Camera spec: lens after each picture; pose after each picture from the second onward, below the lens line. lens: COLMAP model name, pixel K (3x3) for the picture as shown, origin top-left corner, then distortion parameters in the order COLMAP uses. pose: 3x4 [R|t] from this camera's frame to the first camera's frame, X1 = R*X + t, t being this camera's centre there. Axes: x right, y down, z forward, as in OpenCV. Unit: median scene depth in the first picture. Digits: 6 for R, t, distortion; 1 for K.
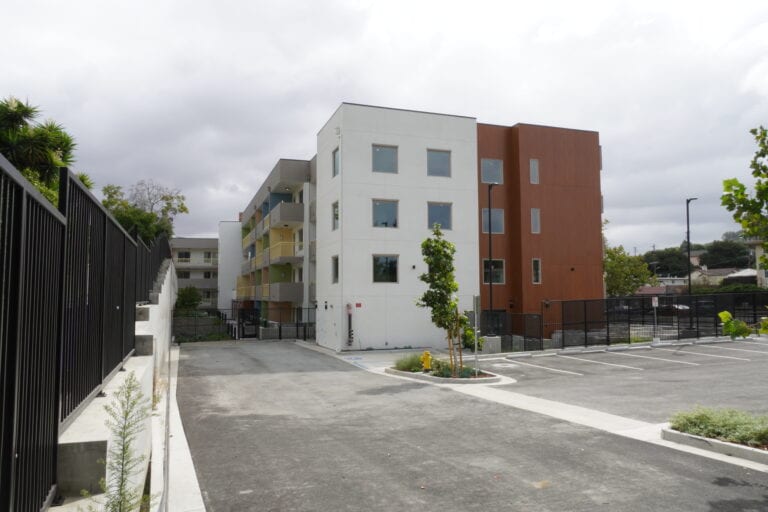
lens RADIAL K [[569.4, 0, 384.0], [0, 569.4, 256.0], [0, 0, 1]] dist [-0.063660, 0.069165]
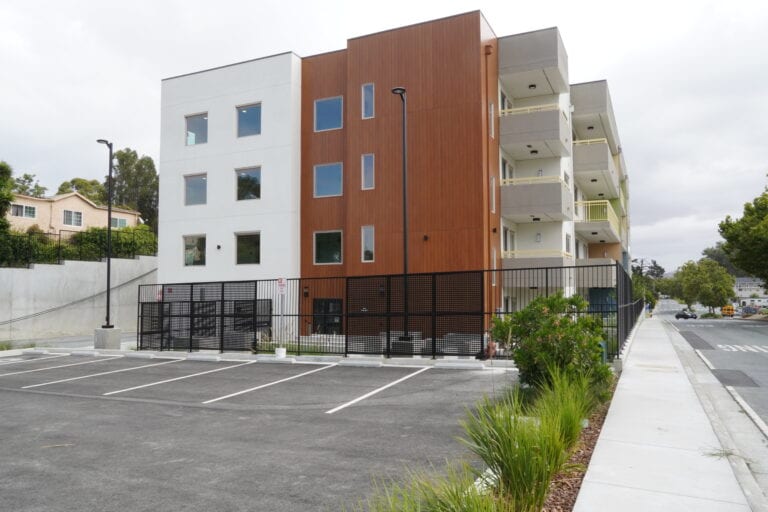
lens RADIAL K [[569.4, 0, 384.0], [0, 569.4, 256.0], [0, 0, 1]] dist [-0.063660, 0.069165]
pose [[0.714832, -0.039308, -0.698191, 0.776217], [0.050276, 0.998724, -0.004753, 0.046124], [0.697487, -0.031705, 0.715896, 0.521059]]
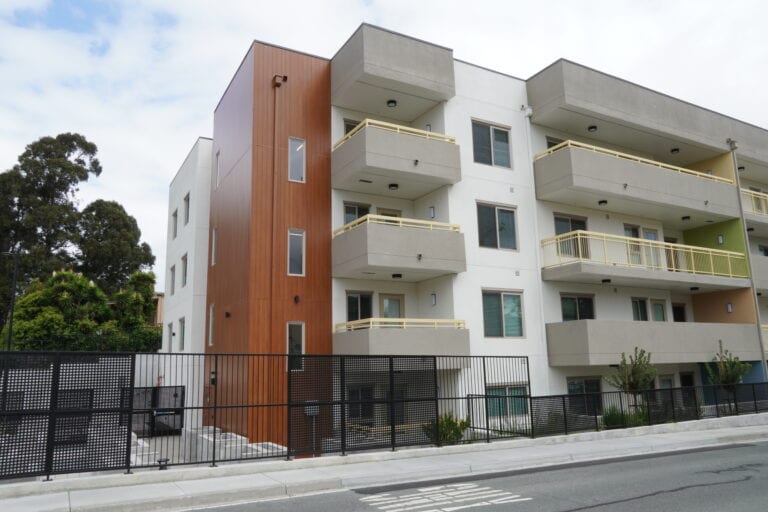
lens RADIAL K [[569.4, 0, 384.0], [0, 569.4, 256.0], [0, 0, 1]] dist [-0.063660, 0.069165]
pose [[0.177686, -0.194532, -0.964668, 0.925139], [0.094972, 0.979081, -0.179946, 0.081854], [0.979494, -0.059643, 0.192445, 1.081539]]
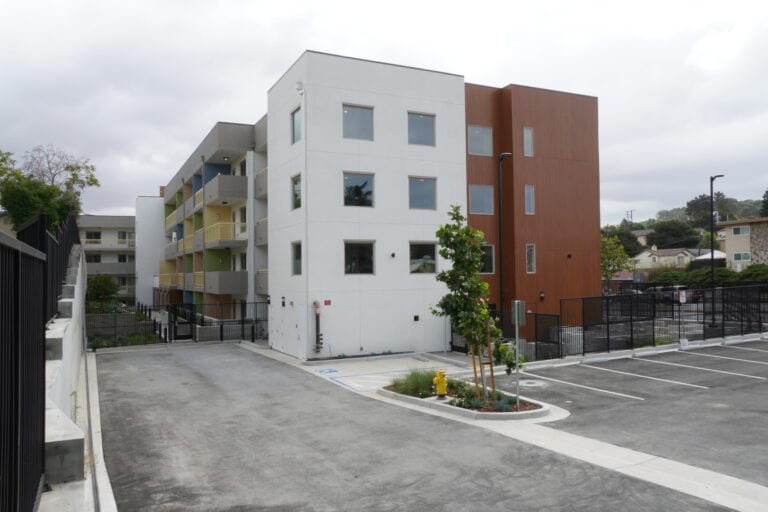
lens RADIAL K [[600.4, 0, 384.0], [0, 600.4, 256.0], [0, 0, 1]] dist [-0.052048, 0.086144]
pose [[0.992990, -0.003511, 0.118146, -0.058998], [-0.000888, 0.999309, 0.037161, -0.010890], [-0.118195, -0.037005, 0.992301, 0.128761]]
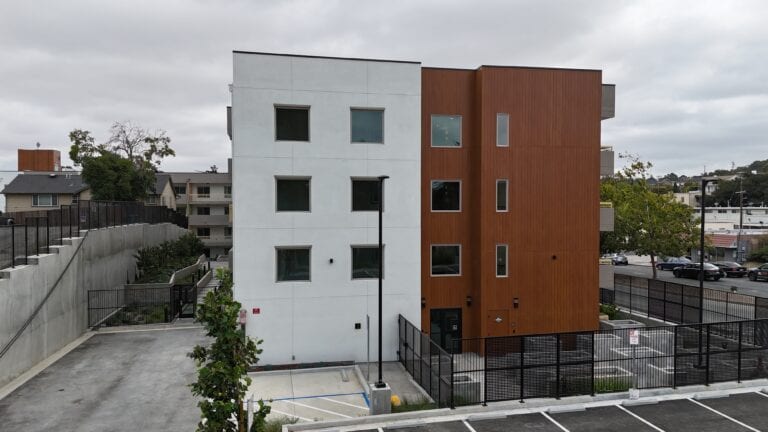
lens RADIAL K [[561.4, 0, 384.0], [0, 561.4, 216.0], [0, 0, 1]] dist [0.079857, -0.077203]
pose [[0.990180, 0.006937, -0.139623, 0.219286], [0.005495, 0.996064, 0.088462, -0.104633], [0.139687, -0.088361, 0.986245, 0.225783]]
